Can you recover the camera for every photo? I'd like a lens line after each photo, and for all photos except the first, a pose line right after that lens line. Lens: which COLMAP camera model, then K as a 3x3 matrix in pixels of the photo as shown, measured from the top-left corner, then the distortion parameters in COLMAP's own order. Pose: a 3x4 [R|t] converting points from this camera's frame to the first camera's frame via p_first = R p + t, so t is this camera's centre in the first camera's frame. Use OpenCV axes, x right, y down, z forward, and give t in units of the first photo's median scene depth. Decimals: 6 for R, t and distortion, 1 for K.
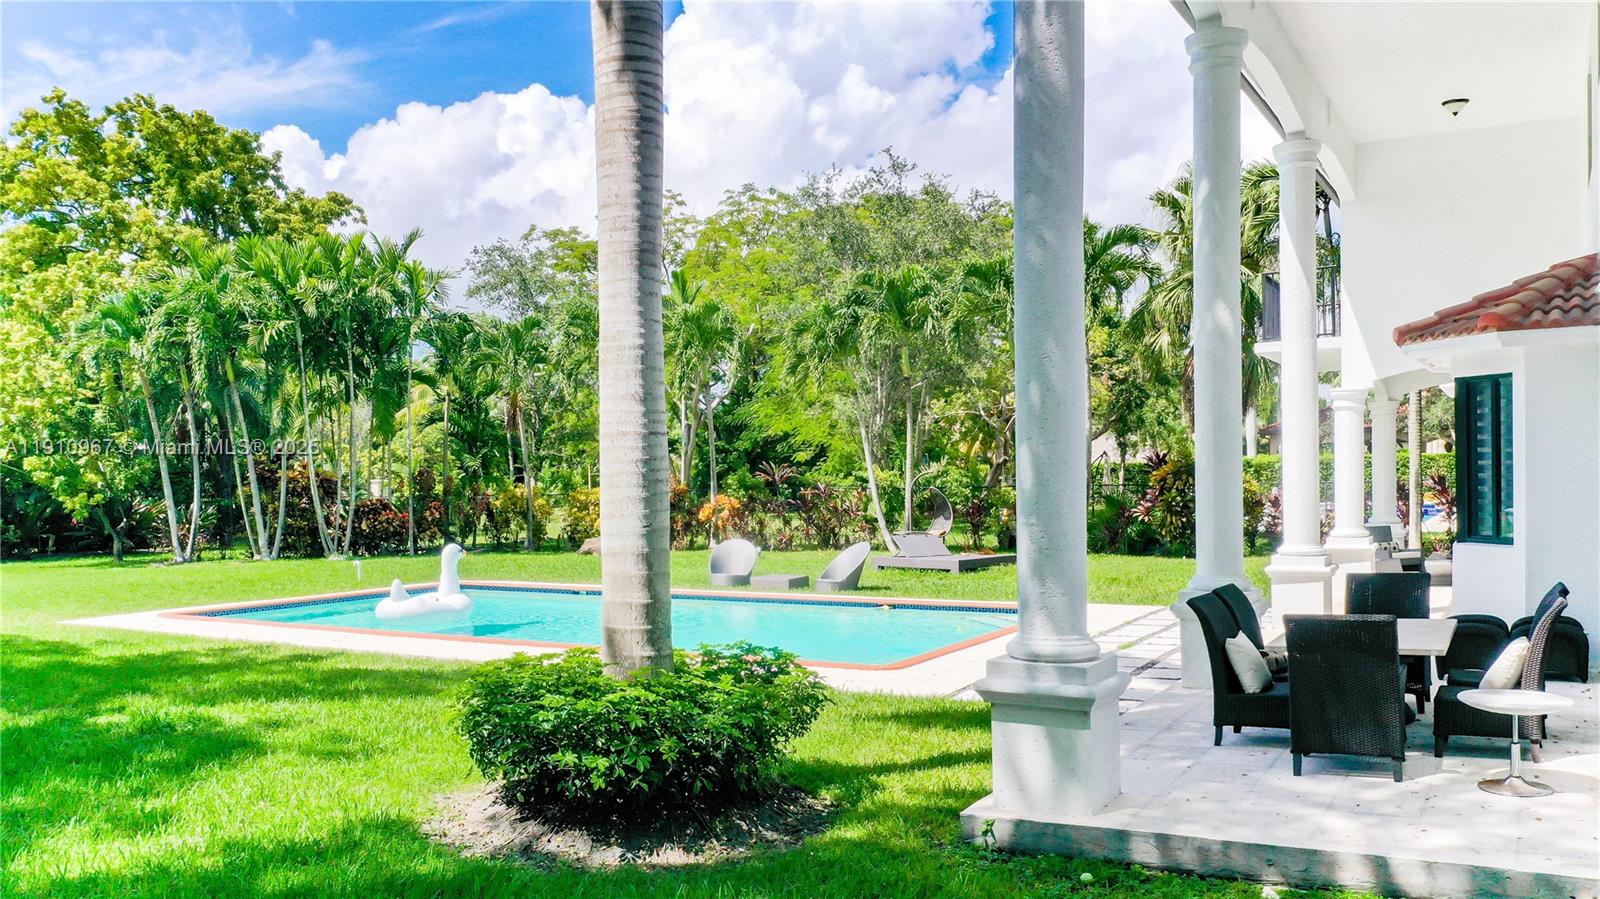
lens RADIAL K [[1276.5, 0, 799.7], [0, 1276.5, 493.9], [0, 0, 1]] dist [-0.012532, 0.000566]
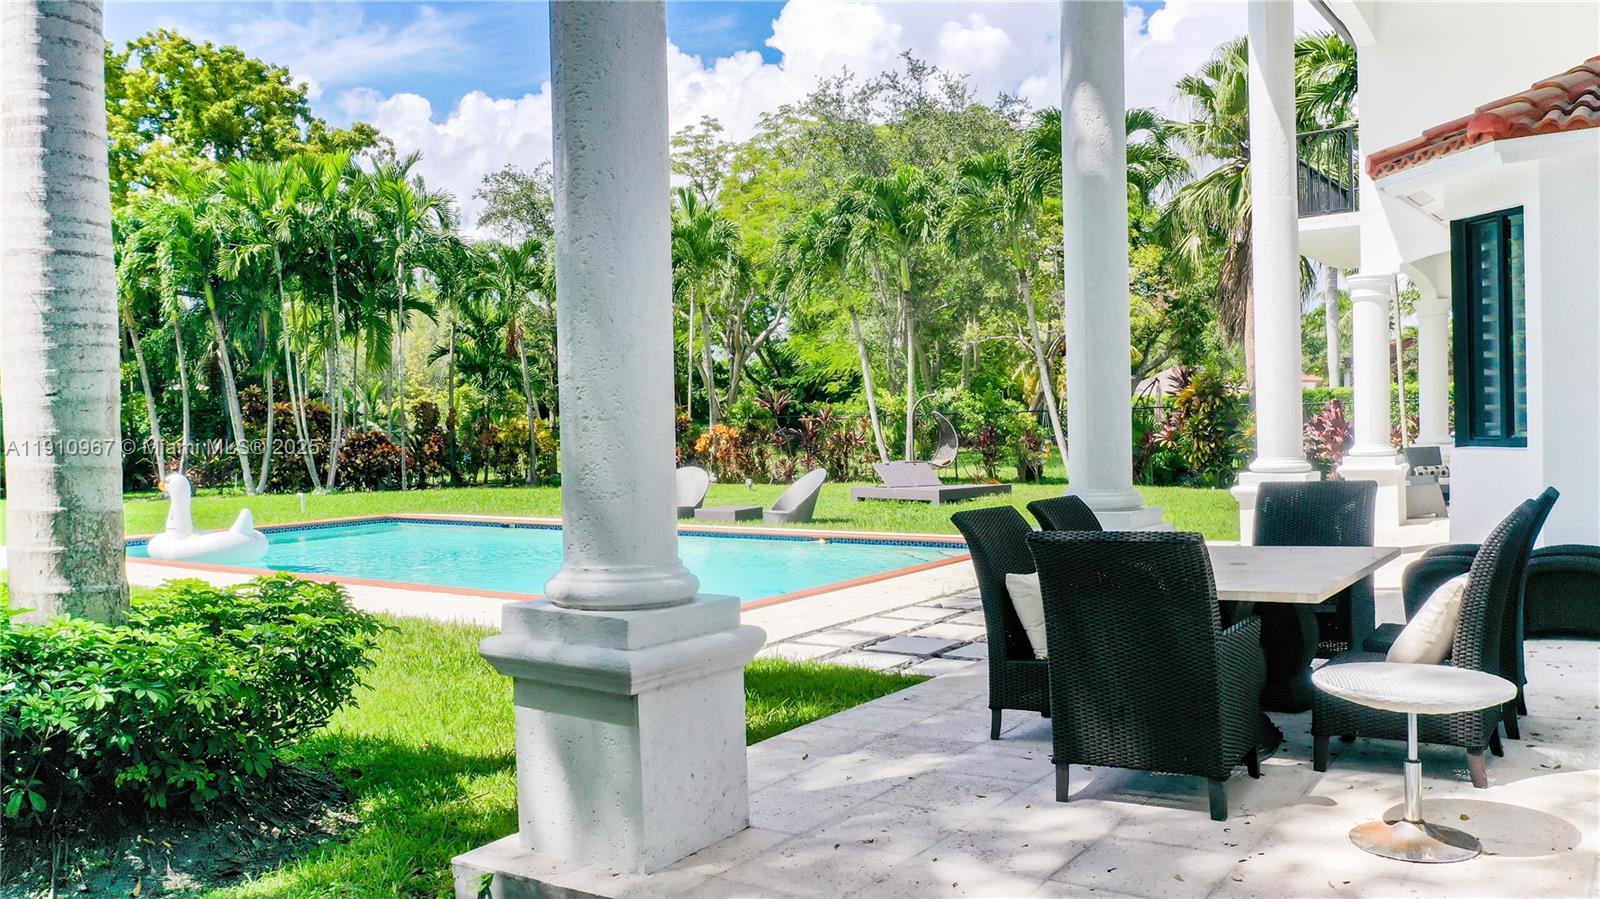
lens RADIAL K [[1252.4, 0, 800.0], [0, 1252.4, 449.5], [0, 0, 1]] dist [-0.022019, -0.005902]
pose [[0.996458, -0.004680, -0.083961, 0.076276], [0.005417, 0.999949, 0.008555, 0.012170], [0.083917, -0.008979, 0.996432, 0.096718]]
